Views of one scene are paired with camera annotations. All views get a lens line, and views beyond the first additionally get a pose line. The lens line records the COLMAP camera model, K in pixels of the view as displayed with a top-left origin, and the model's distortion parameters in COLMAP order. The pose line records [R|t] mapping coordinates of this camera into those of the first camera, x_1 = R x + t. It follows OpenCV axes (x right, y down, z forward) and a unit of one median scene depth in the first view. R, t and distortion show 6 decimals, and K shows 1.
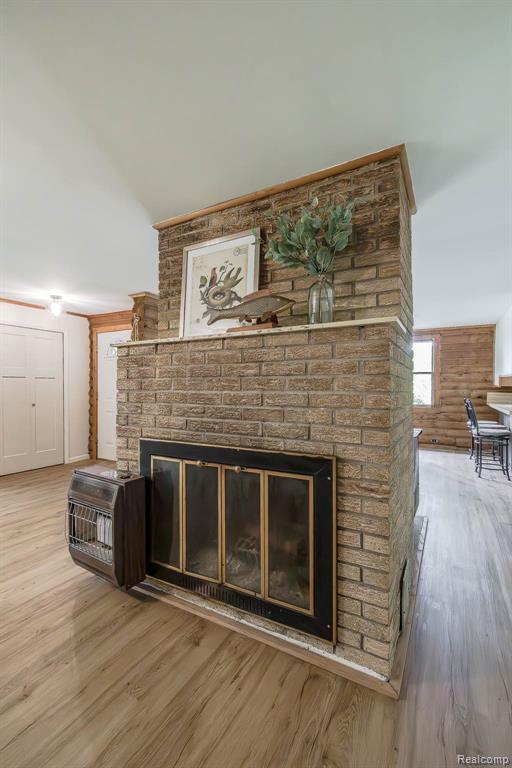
lens RADIAL K [[332.9, 0, 241.3], [0, 332.9, 391.5], [0, 0, 1]] dist [0.001399, -0.000939]
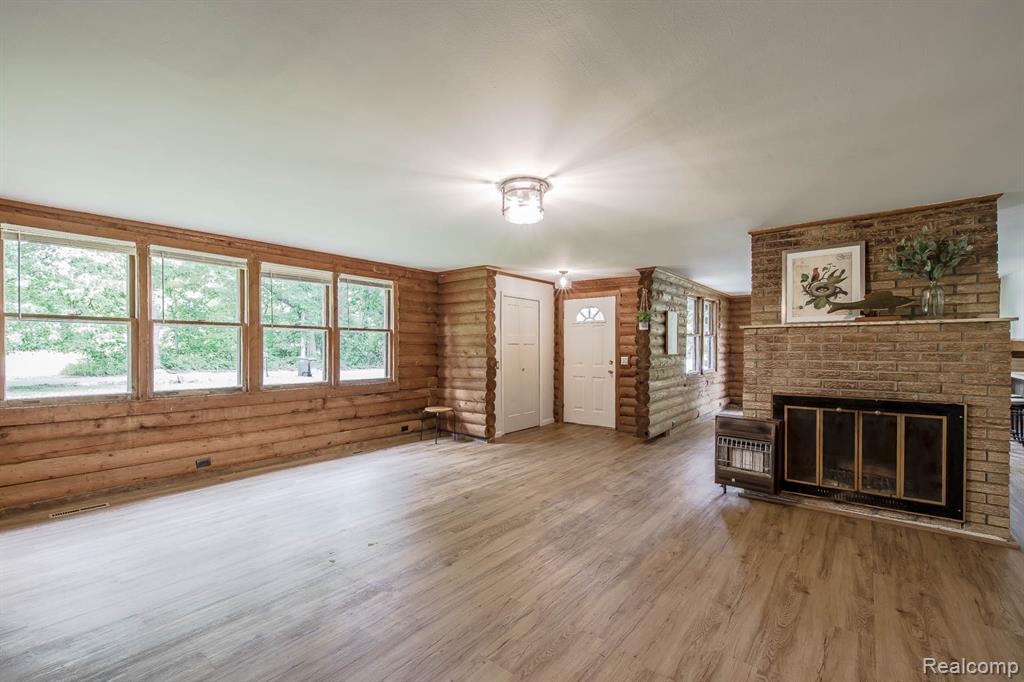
lens RADIAL K [[443.9, 0, 496.6], [0, 443.9, 351.9], [0, 0, 1]] dist [0.001399, -0.000939]
pose [[0.988779, -0.000035, -0.149388, -0.376586], [-0.000281, 0.999998, -0.002094, -0.010416], [0.149388, 0.002113, 0.988776, -0.331729]]
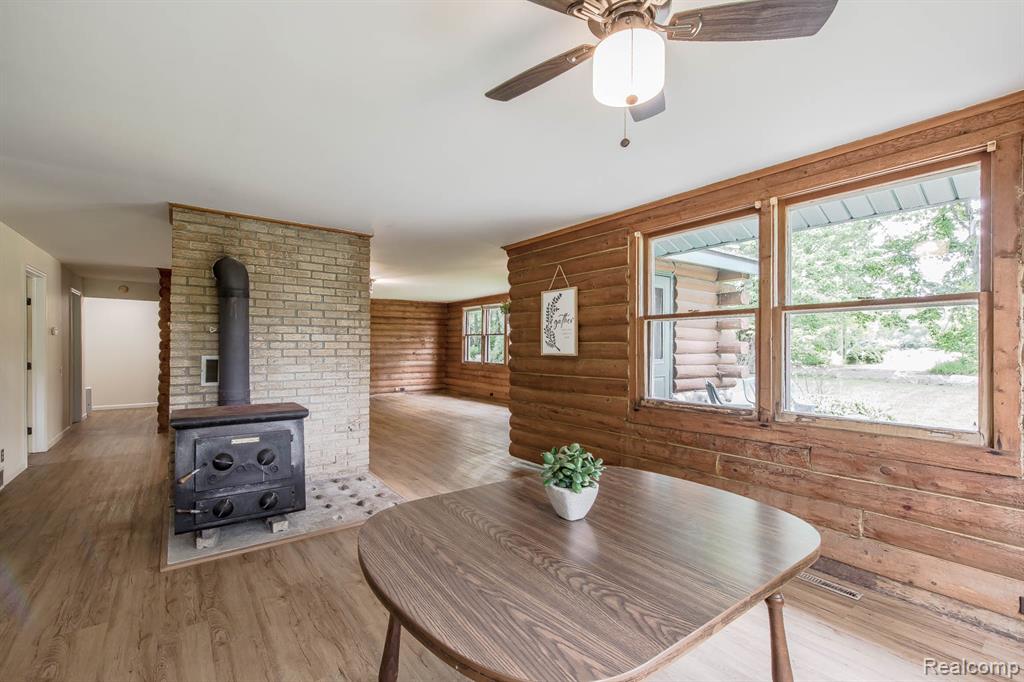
lens RADIAL K [[443.9, 0, 498.8], [0, 443.9, 347.1], [0, 0, 1]] dist [0.001399, -0.000939]
pose [[-0.393069, 0.000265, -0.919509, 0.560526], [-0.014001, 0.999882, 0.006274, -0.021835], [0.919402, 0.015340, -0.393019, 0.967537]]
